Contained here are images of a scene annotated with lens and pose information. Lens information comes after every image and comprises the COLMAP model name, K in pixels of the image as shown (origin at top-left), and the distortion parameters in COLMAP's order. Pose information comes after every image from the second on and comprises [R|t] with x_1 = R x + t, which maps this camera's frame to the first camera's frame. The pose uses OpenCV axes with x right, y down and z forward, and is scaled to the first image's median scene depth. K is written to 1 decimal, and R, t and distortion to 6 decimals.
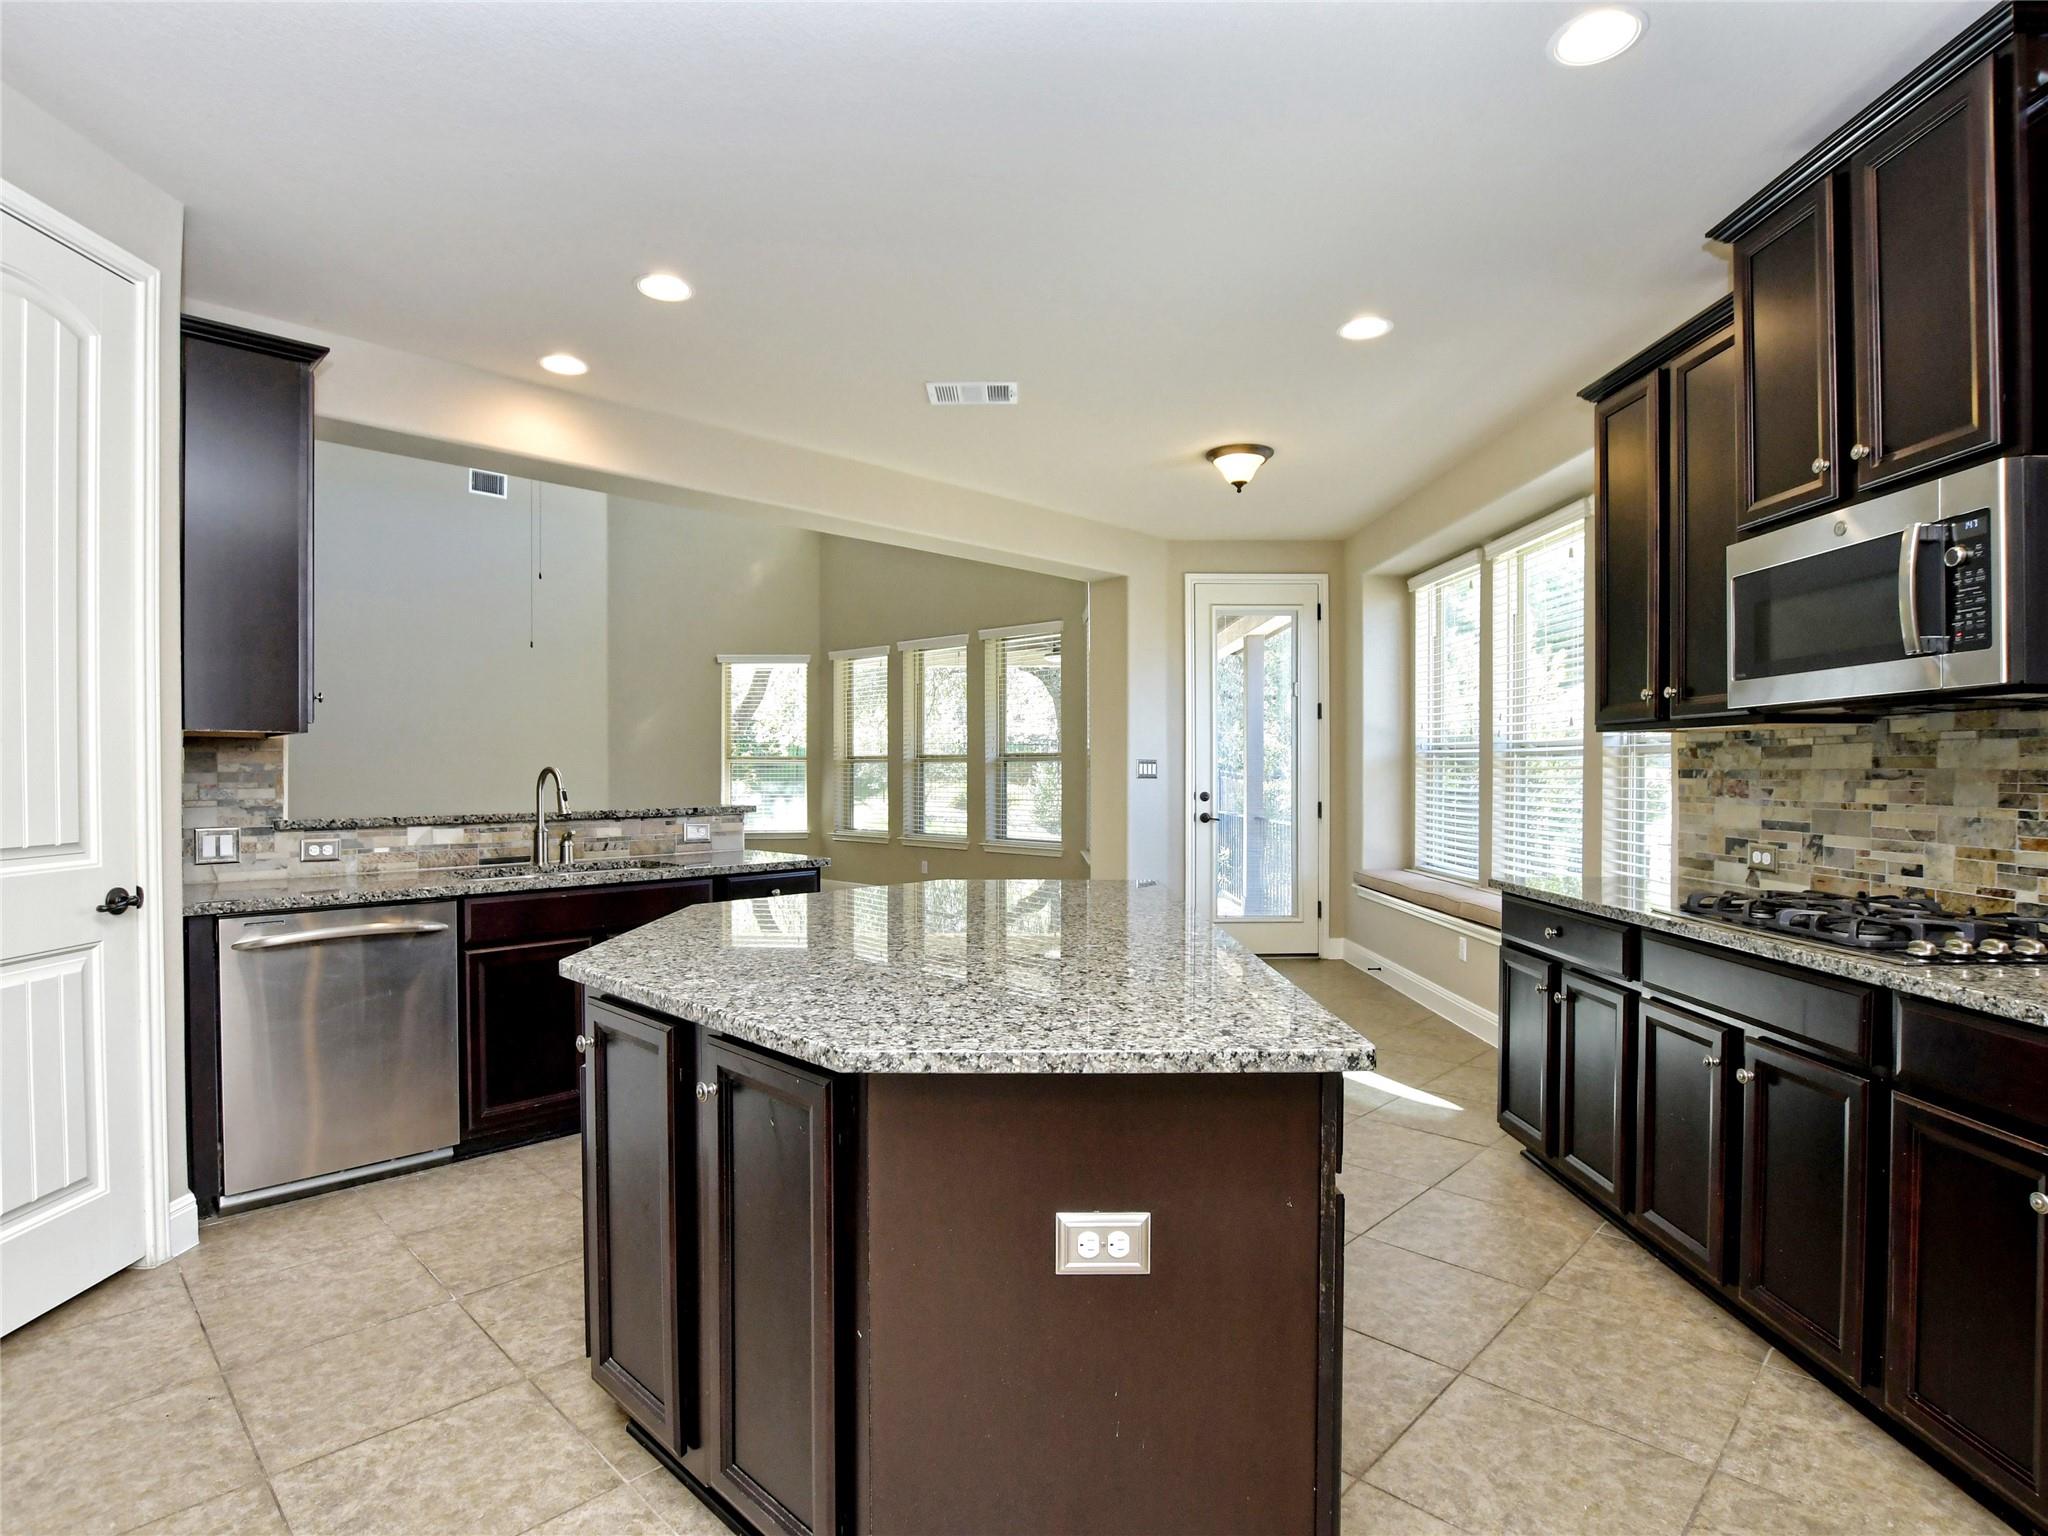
lens RADIAL K [[1057.7, 0, 1015.4], [0, 1057.7, 771.8], [0, 0, 1]] dist [-0.031423, 0.004025]
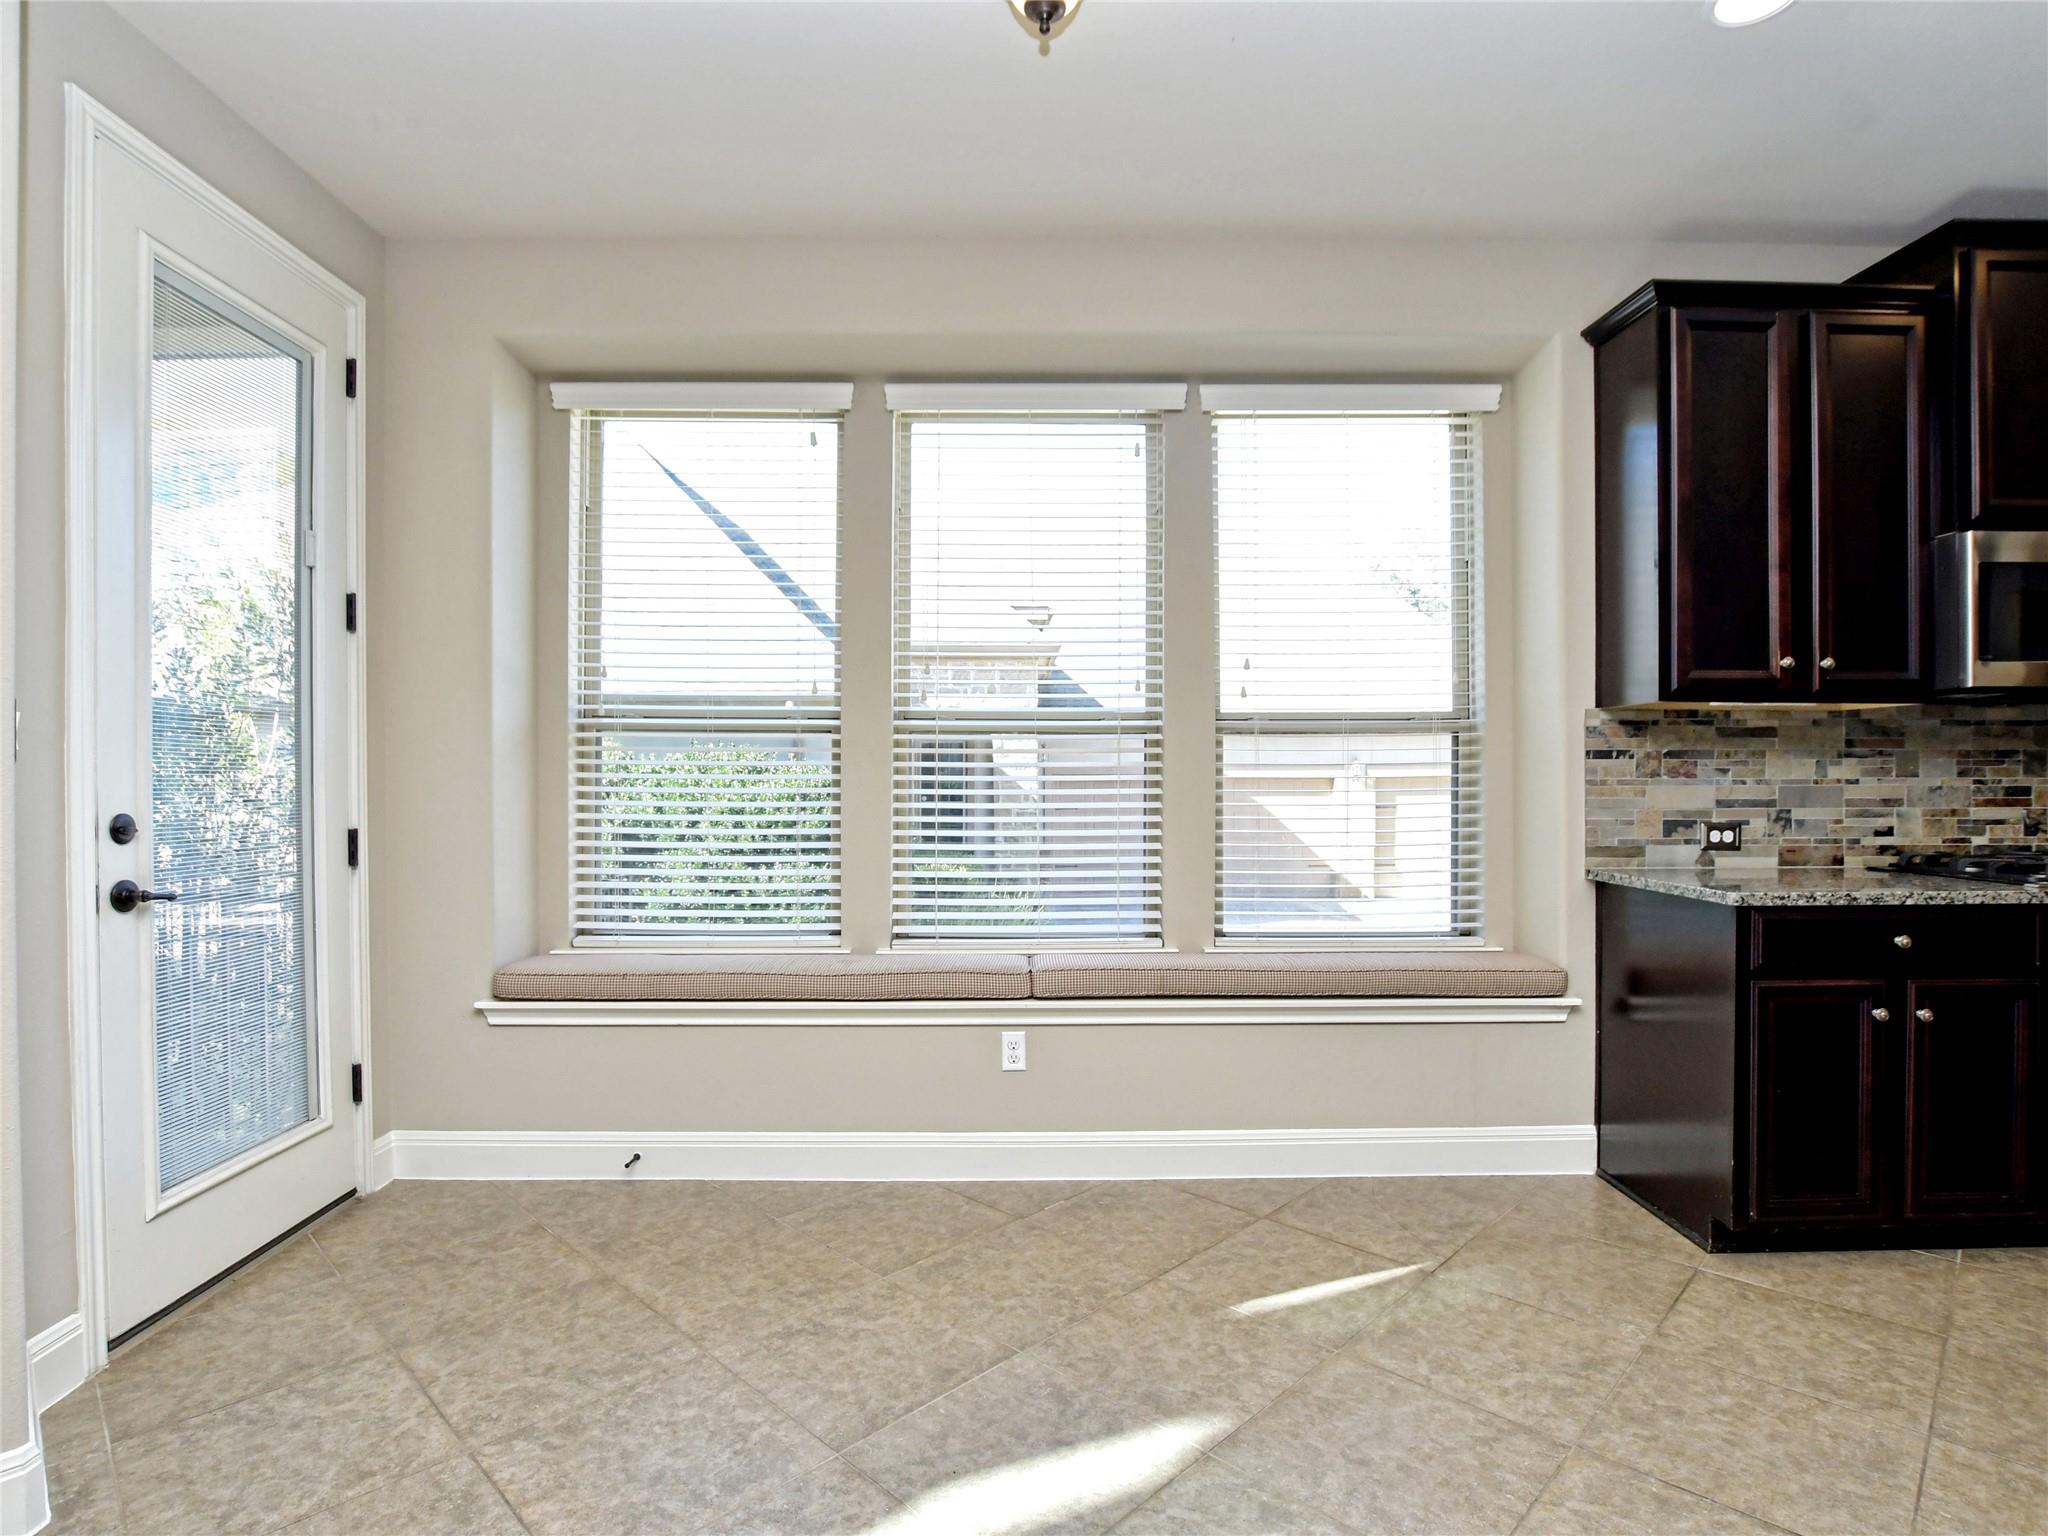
lens RADIAL K [[1057.7, 0, 1018.0], [0, 1057.7, 783.9], [0, 0, 1]] dist [-0.031423, 0.004025]
pose [[-0.003572, -0.006263, 0.999974, -0.345881], [0.004713, 0.999969, 0.006280, 0.025359], [-0.999983, 0.004736, -0.003542, 1.963836]]
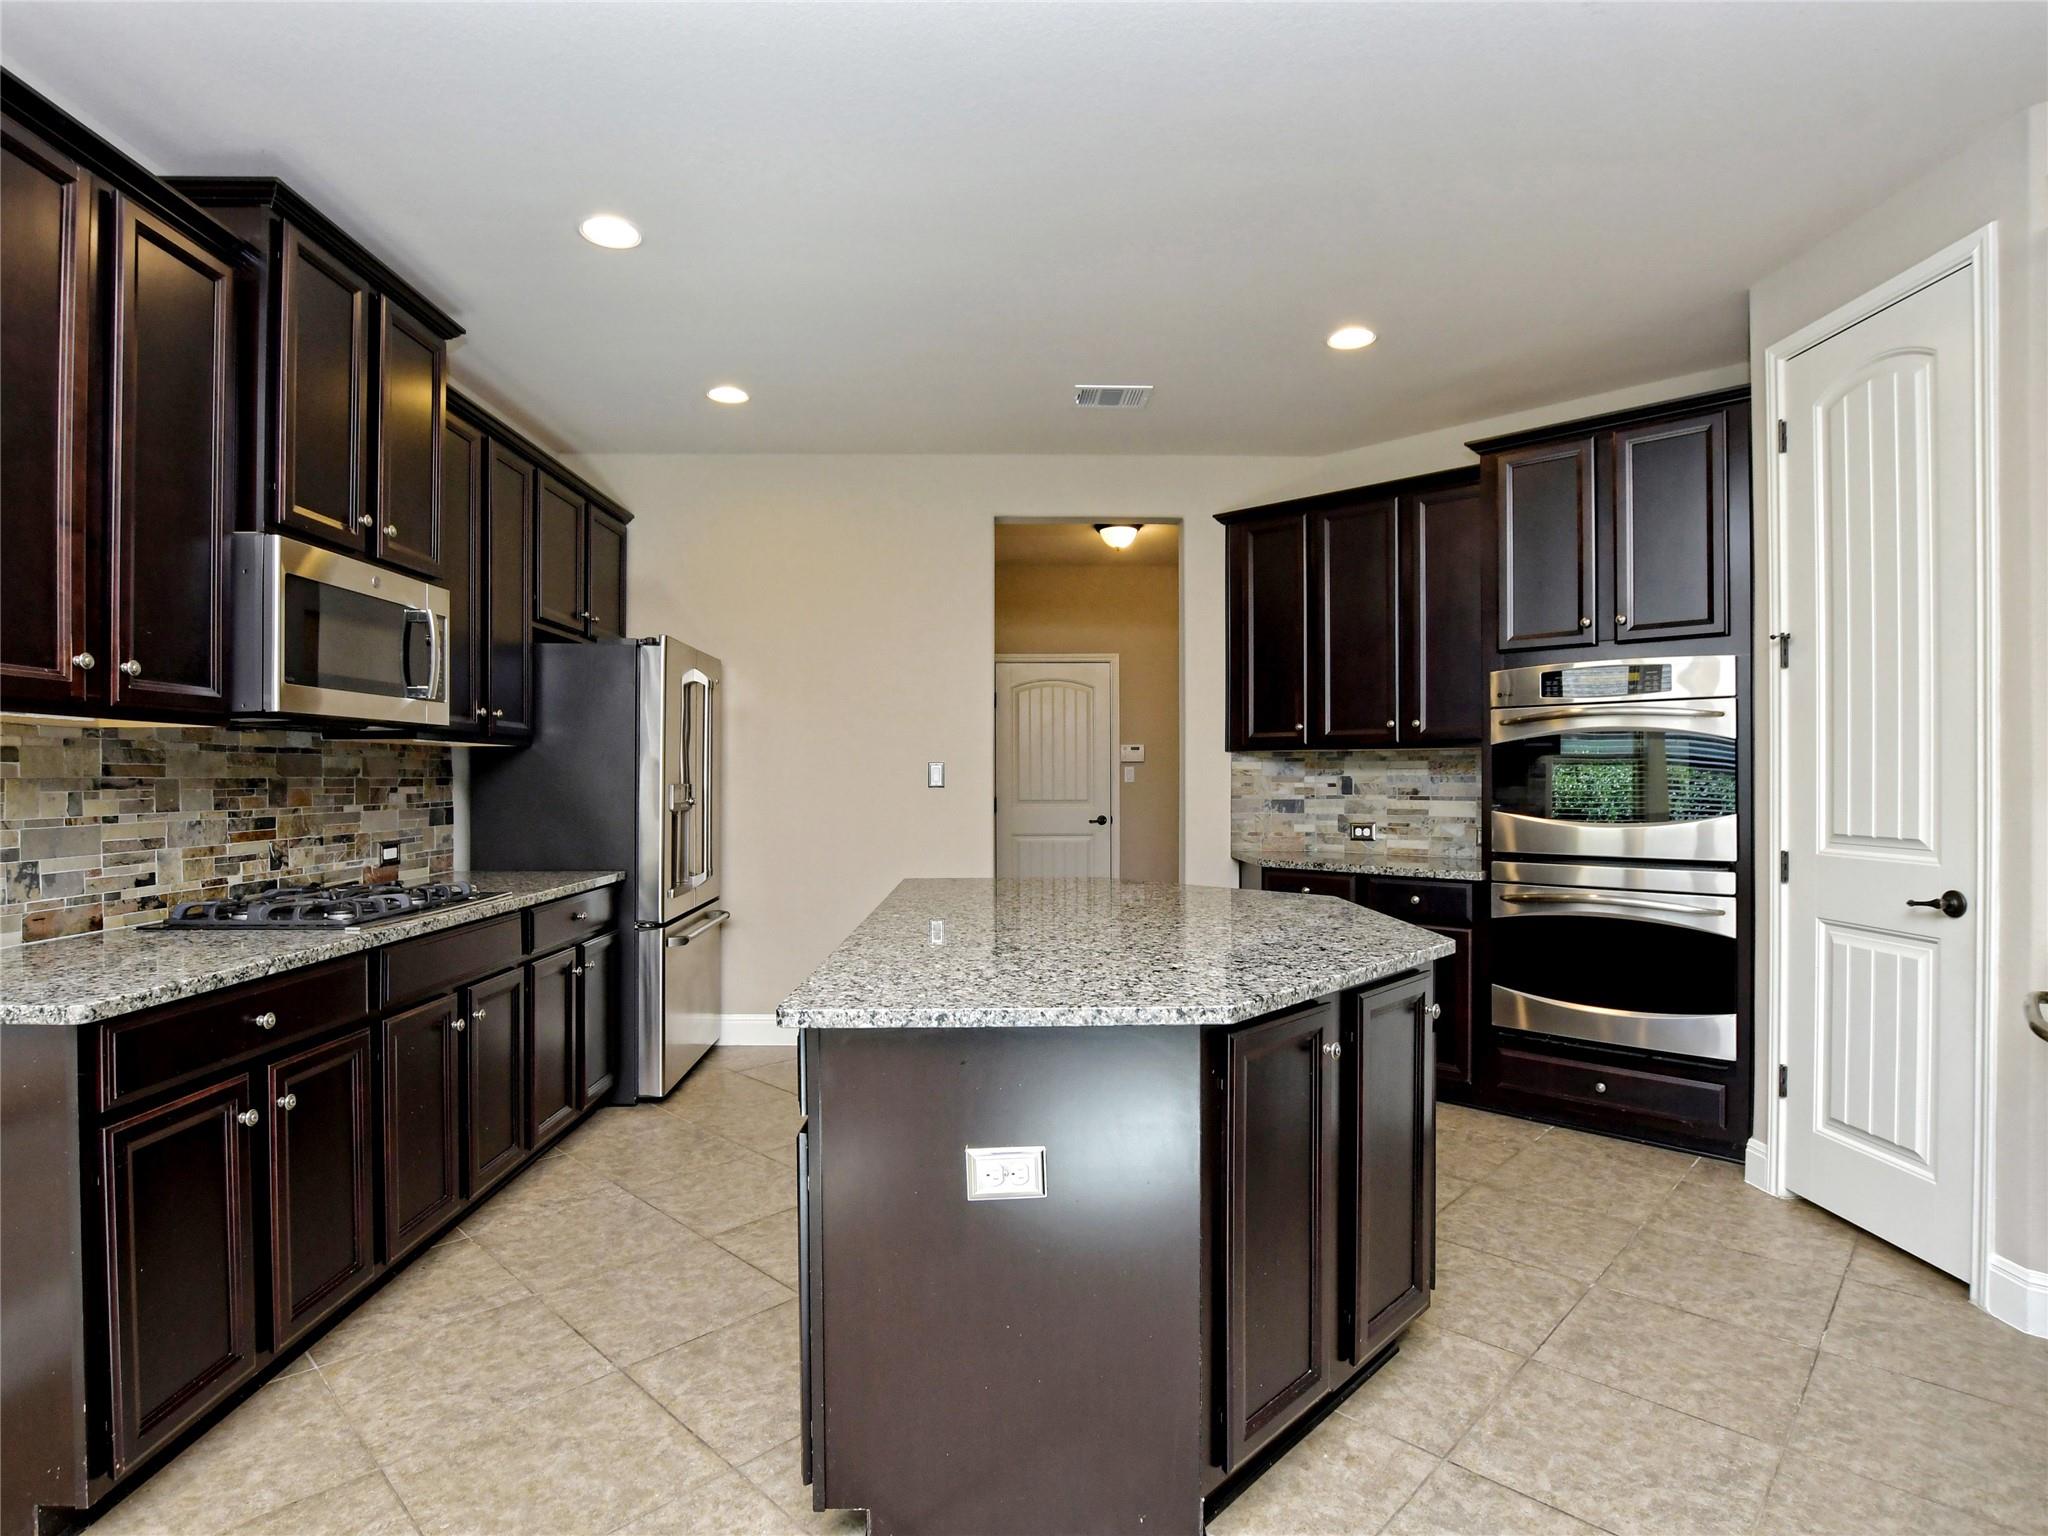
lens RADIAL K [[1057.7, 0, 1025.8], [0, 1057.7, 779.1], [0, 0, 1]] dist [-0.031423, 0.004025]
pose [[-0.999854, 0.003532, -0.016735, 0.039098], [0.003446, 0.999981, 0.005176, -0.003335], [0.016753, 0.005118, -0.999847, 1.938680]]
